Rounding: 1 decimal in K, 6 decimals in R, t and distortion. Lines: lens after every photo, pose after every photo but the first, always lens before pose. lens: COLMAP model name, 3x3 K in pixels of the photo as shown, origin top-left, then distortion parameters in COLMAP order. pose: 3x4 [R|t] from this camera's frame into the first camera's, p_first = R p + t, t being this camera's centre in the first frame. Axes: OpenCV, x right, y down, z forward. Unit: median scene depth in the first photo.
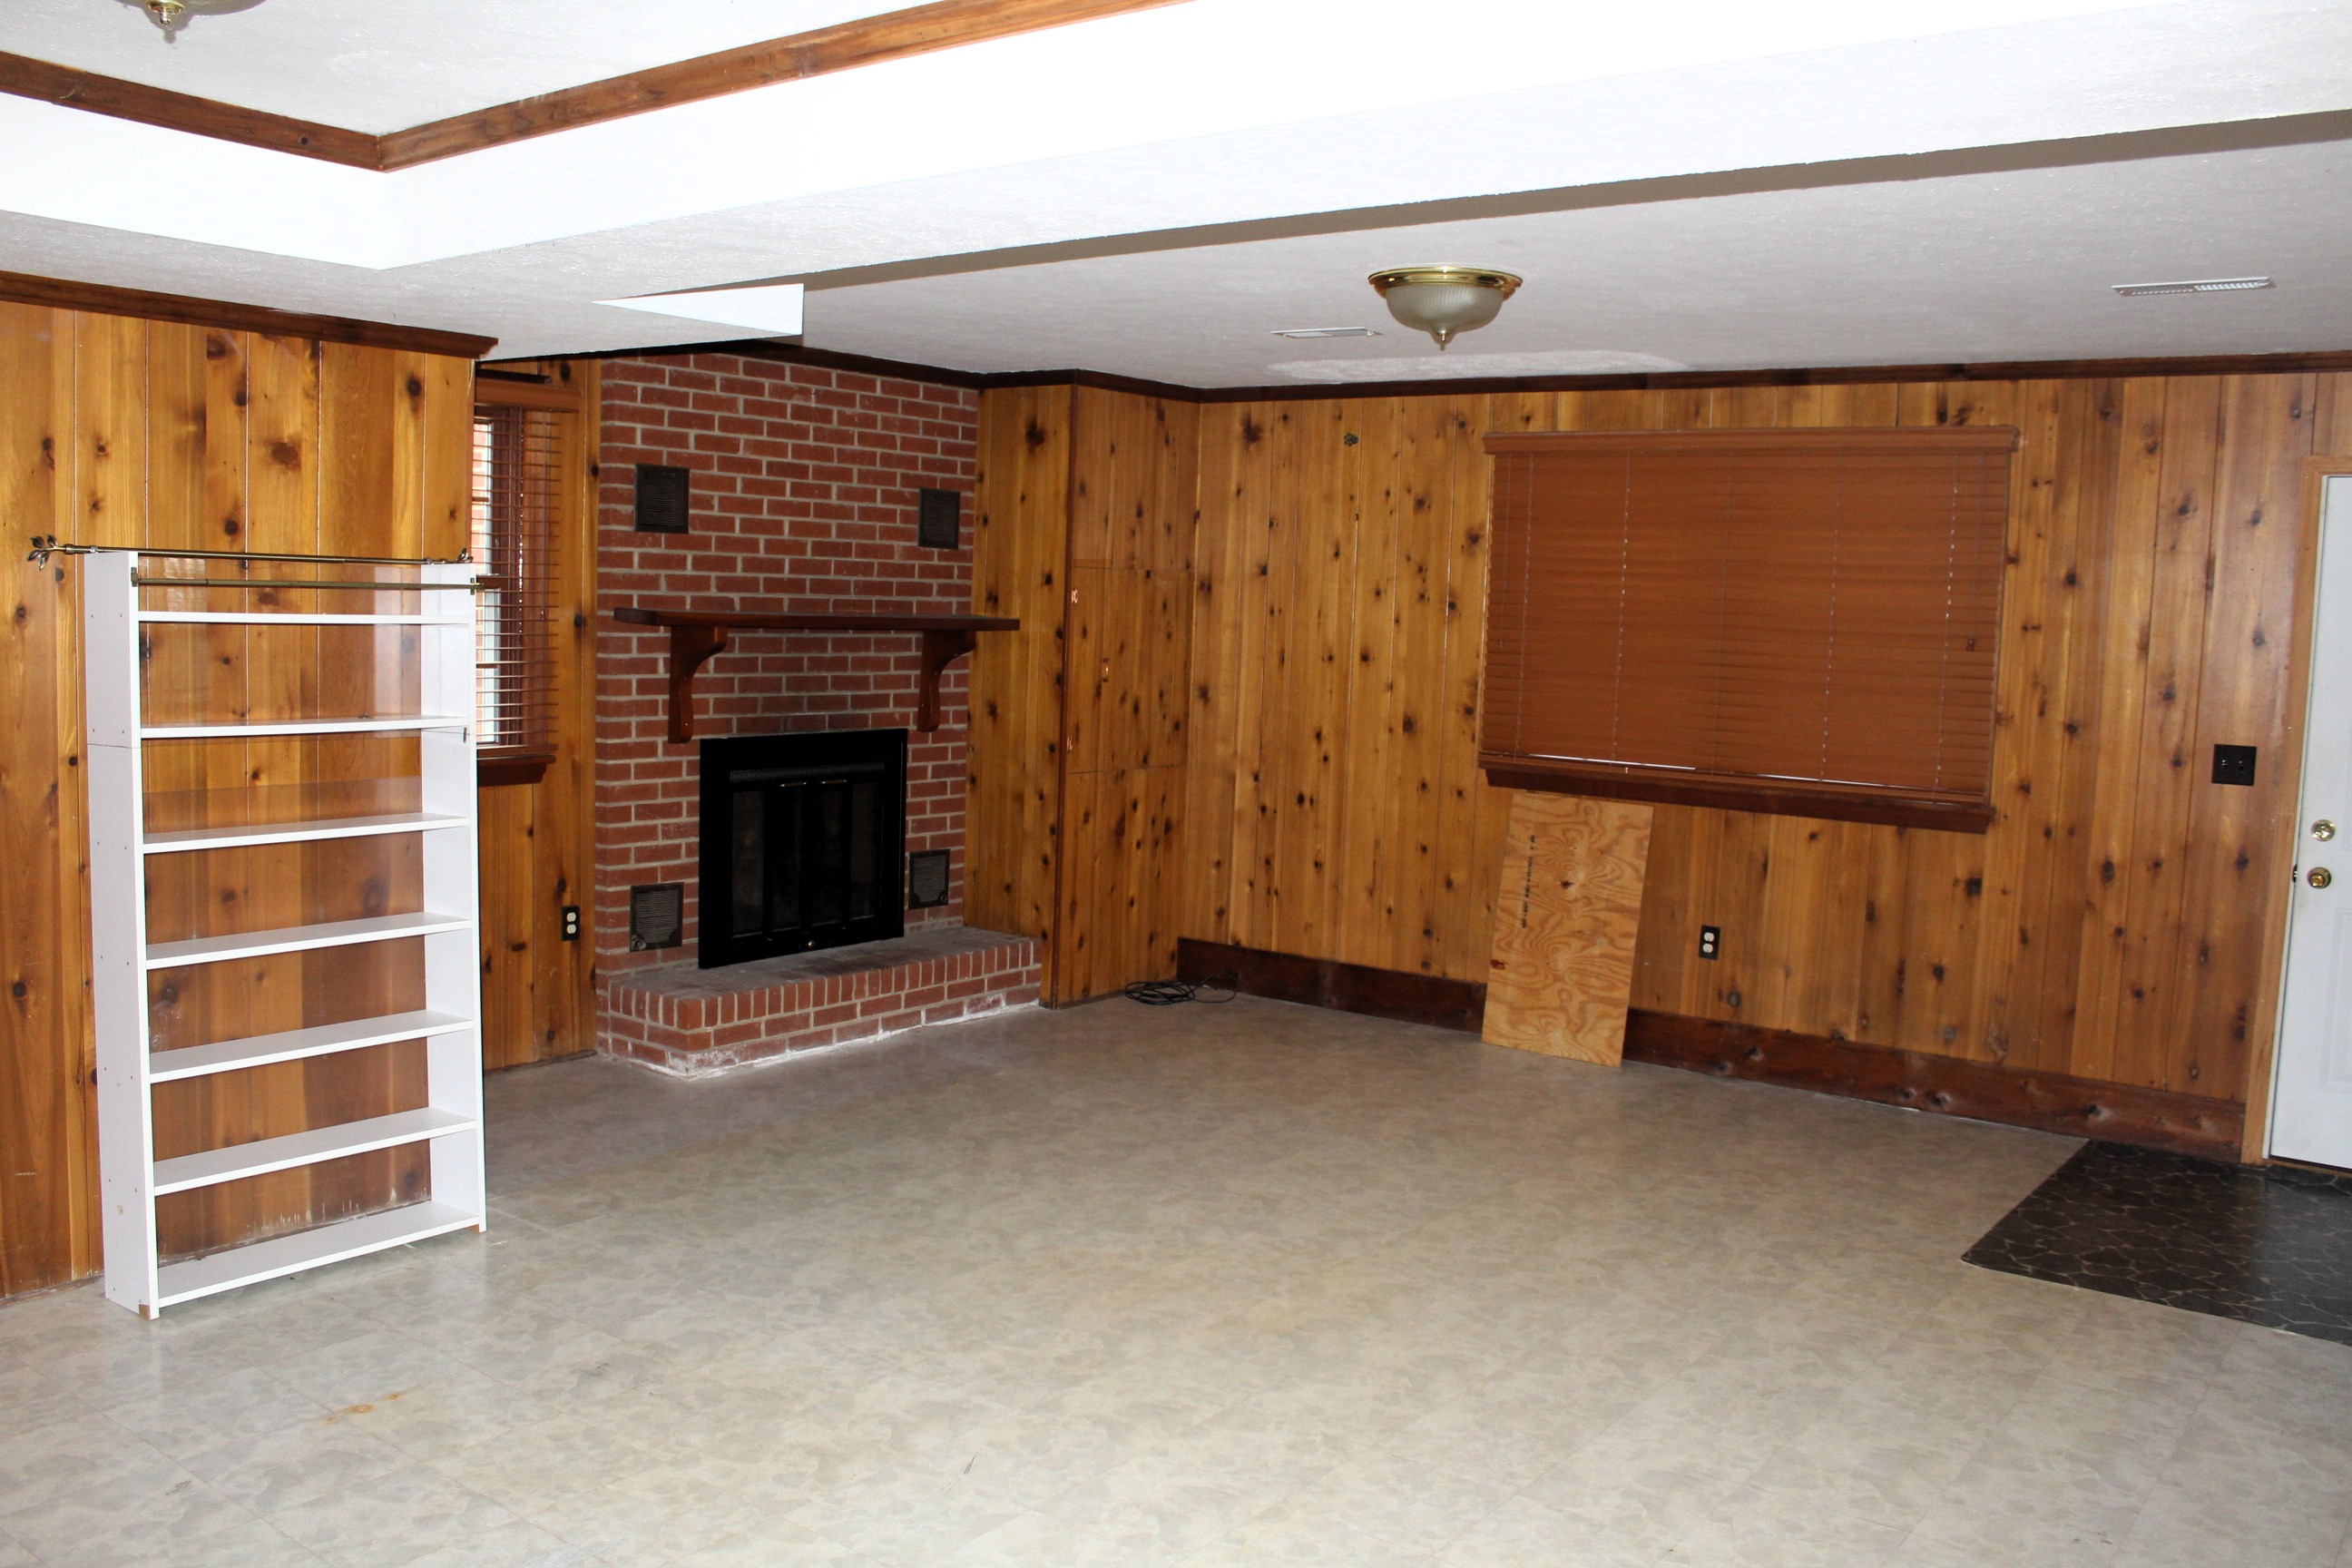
lens RADIAL K [[1975.1, 0, 1154.5], [0, 1975.1, 776.2], [0, 0, 1]] dist [-0.168377, 0.157707]
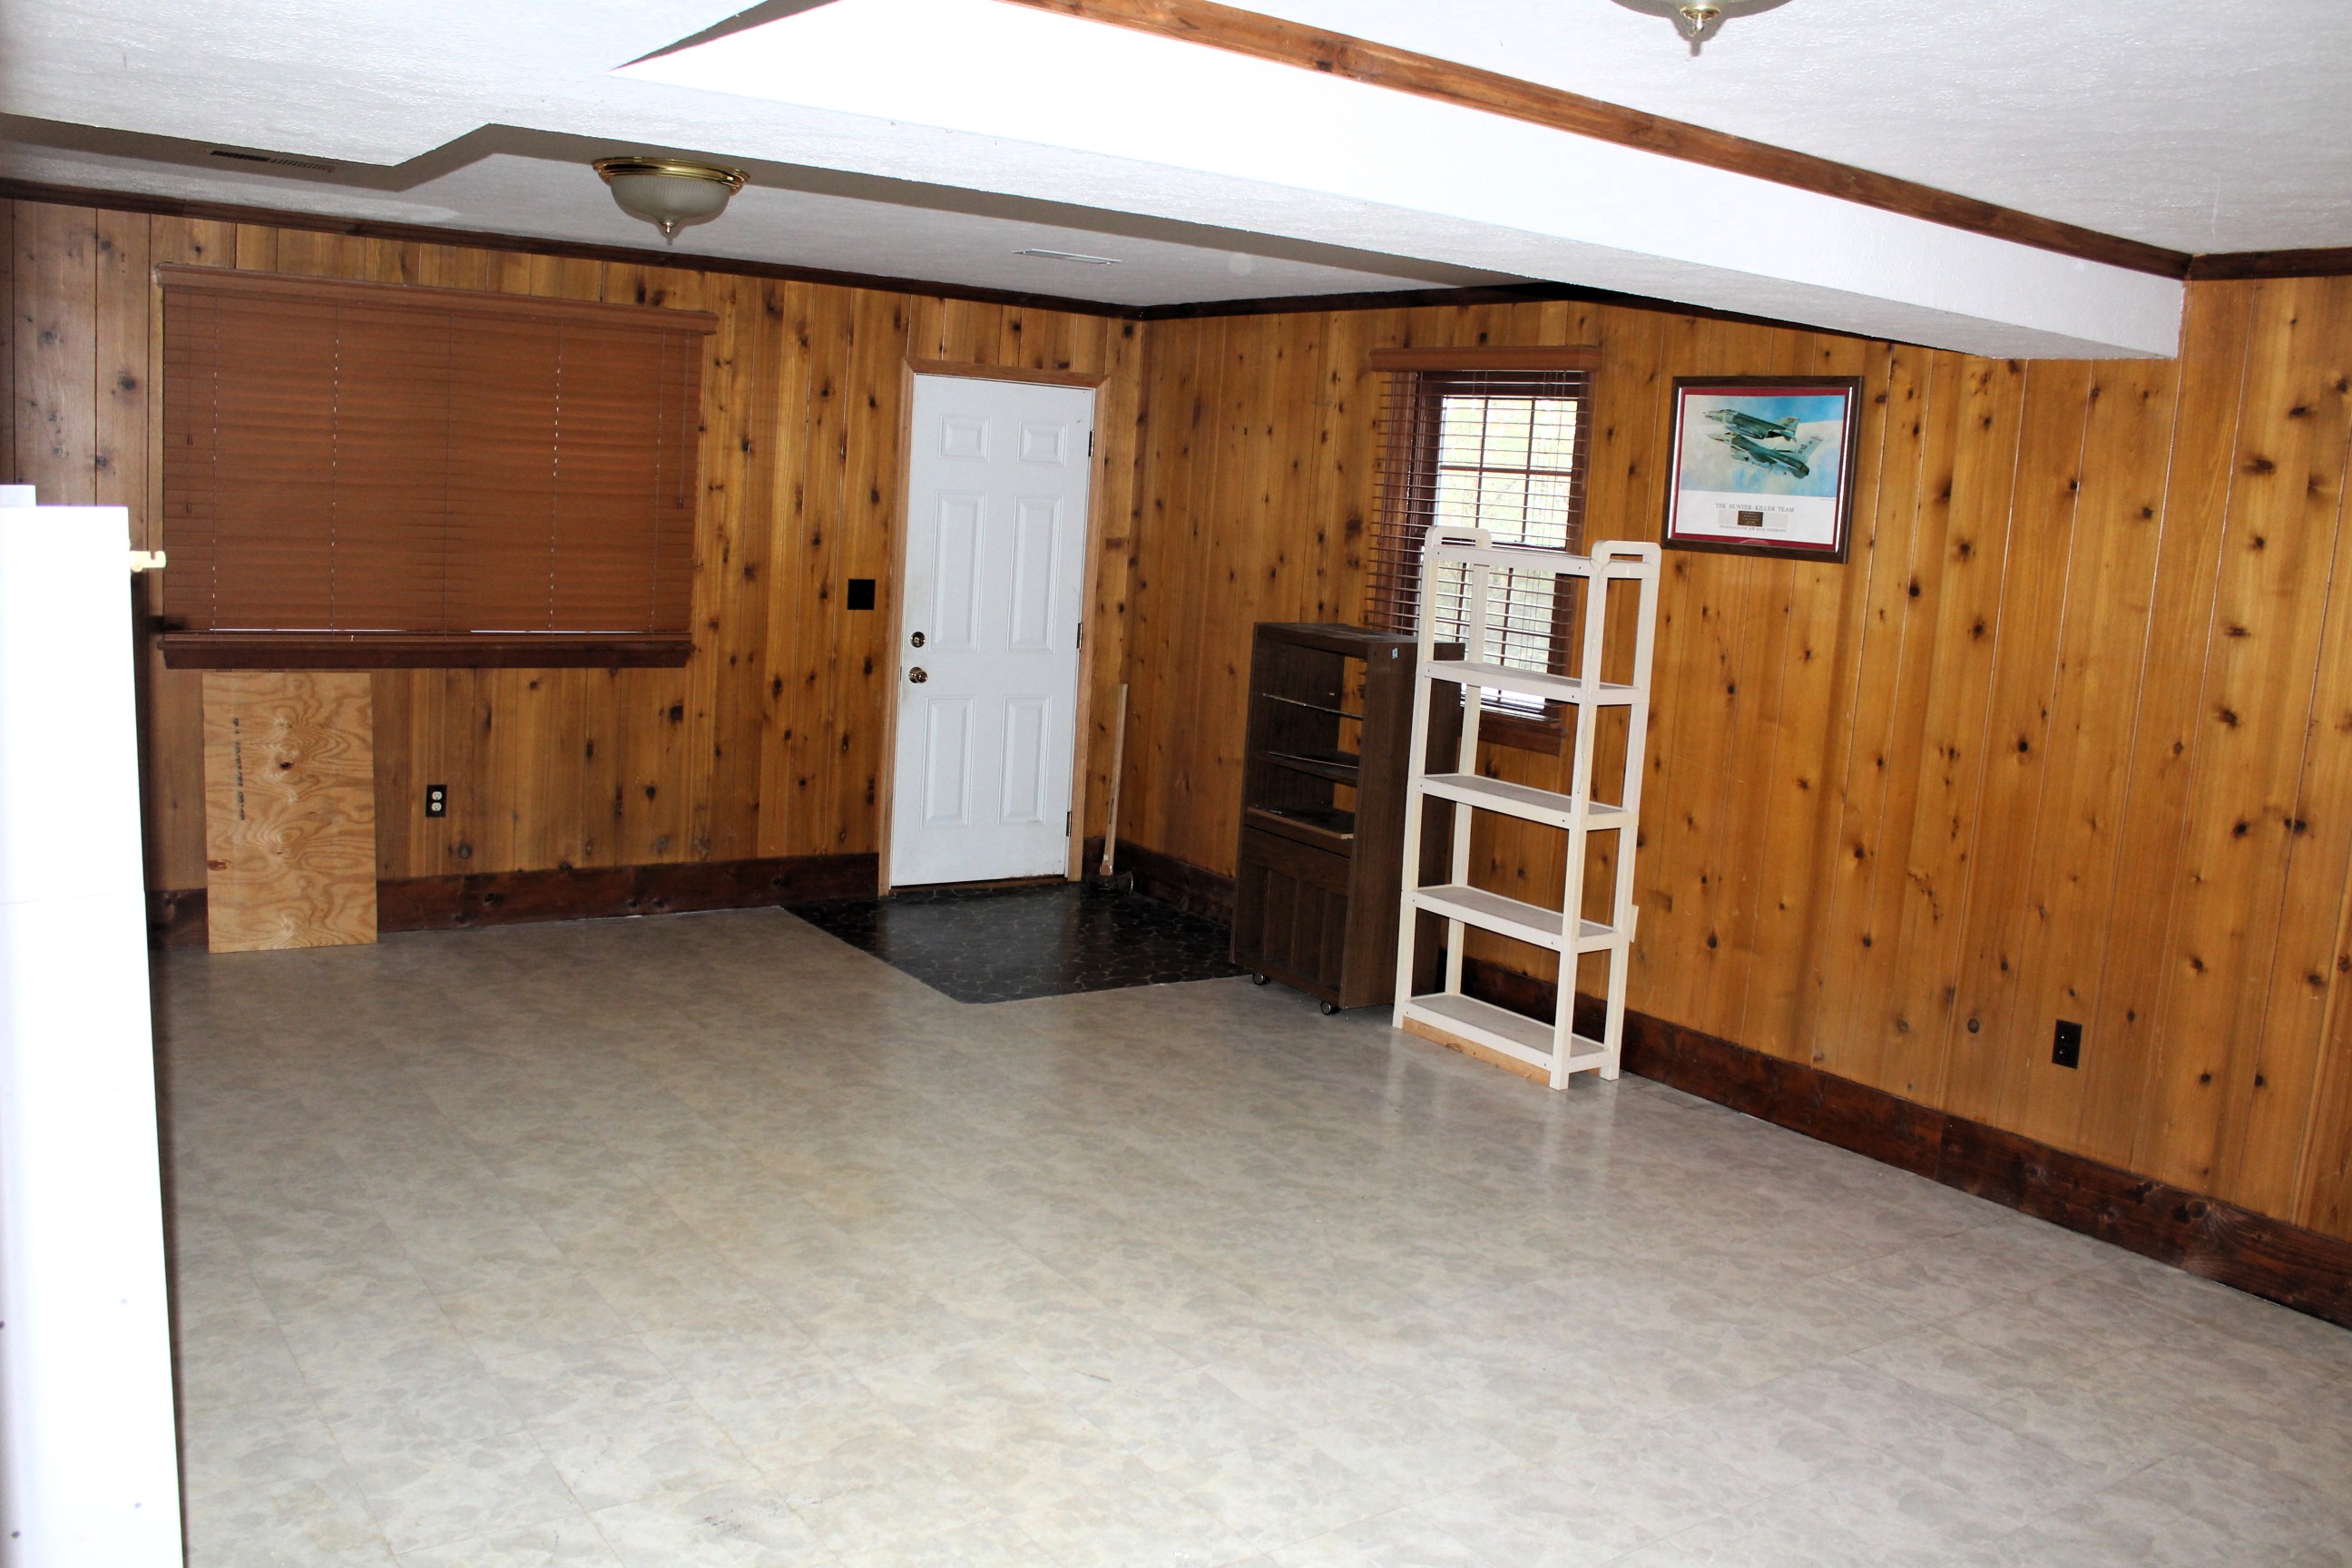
lens RADIAL K [[1975.1, 0, 1154.5], [0, 1975.1, 776.2], [0, 0, 1]] dist [-0.168377, 0.157707]
pose [[0.307863, -0.153803, 0.938917, -0.603685], [0.031993, 0.987963, 0.151346, -0.075143], [-0.950893, -0.016555, 0.309078, 0.376265]]
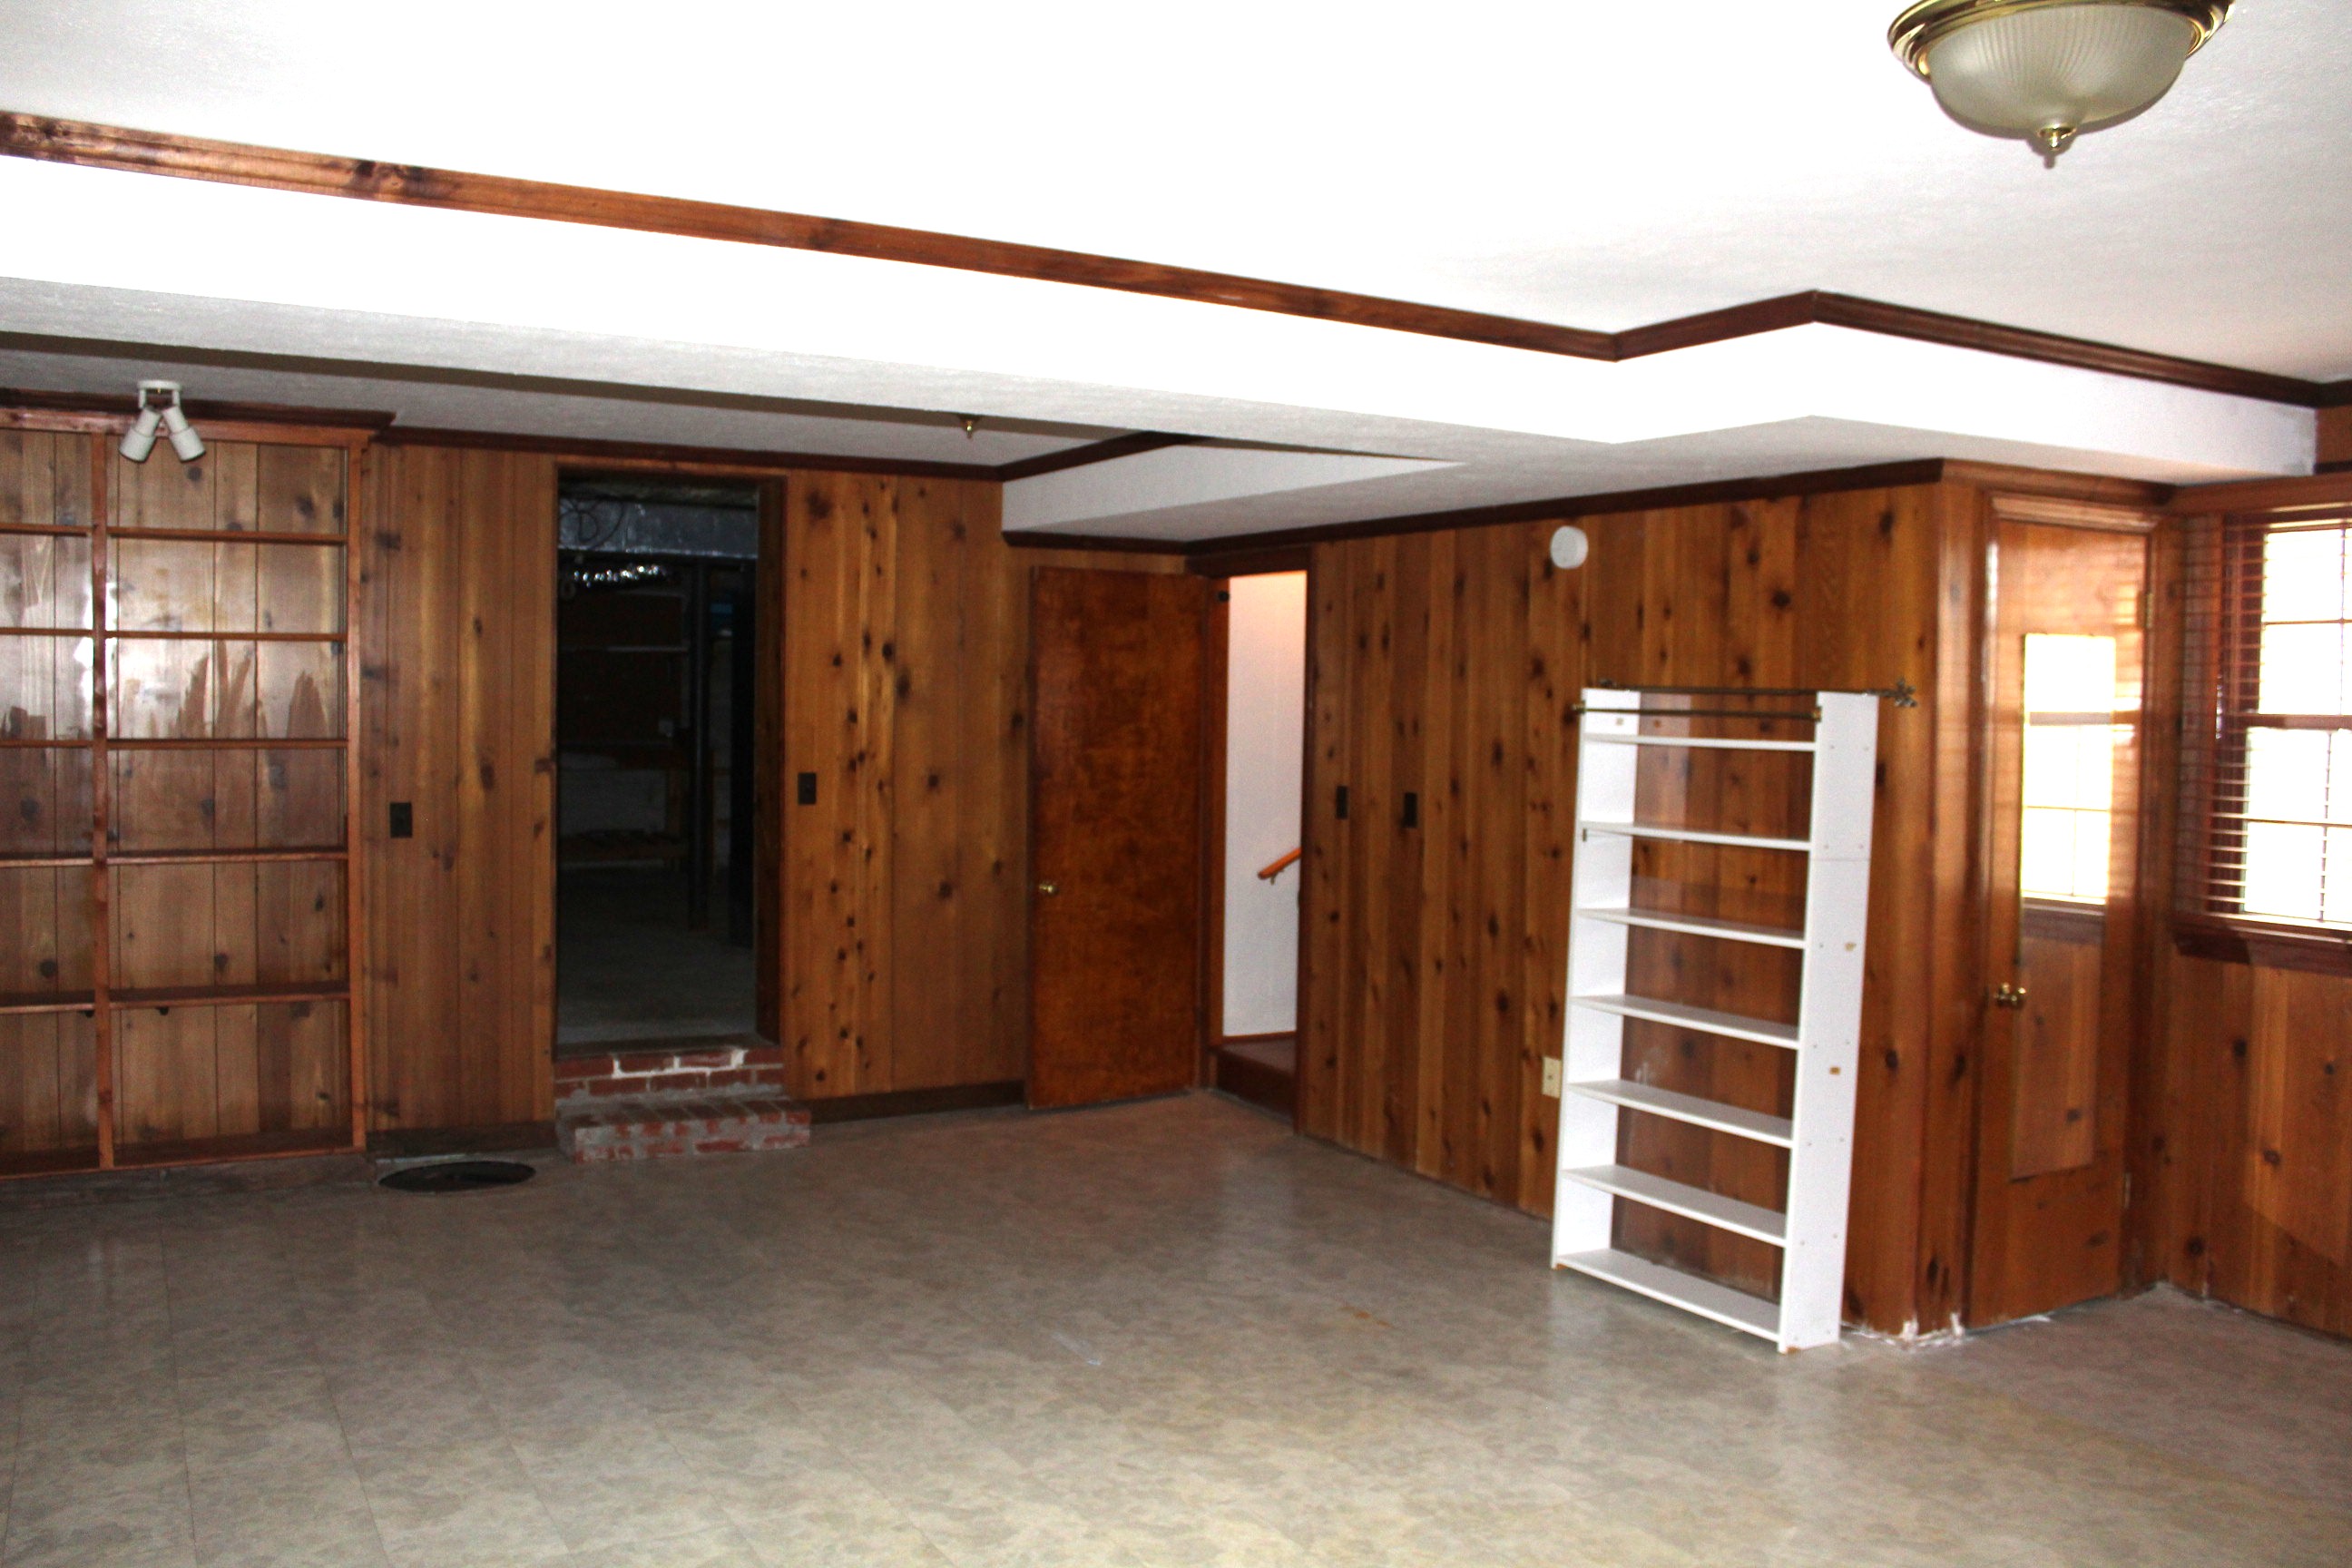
lens RADIAL K [[1975.1, 0, 1154.5], [0, 1975.1, 776.2], [0, 0, 1]] dist [-0.168377, 0.157707]
pose [[-0.401322, -0.001849, -0.915935, 0.544265], [-0.109117, 0.992973, 0.045806, -0.056174], [0.909414, 0.118327, -0.398704, 0.825624]]
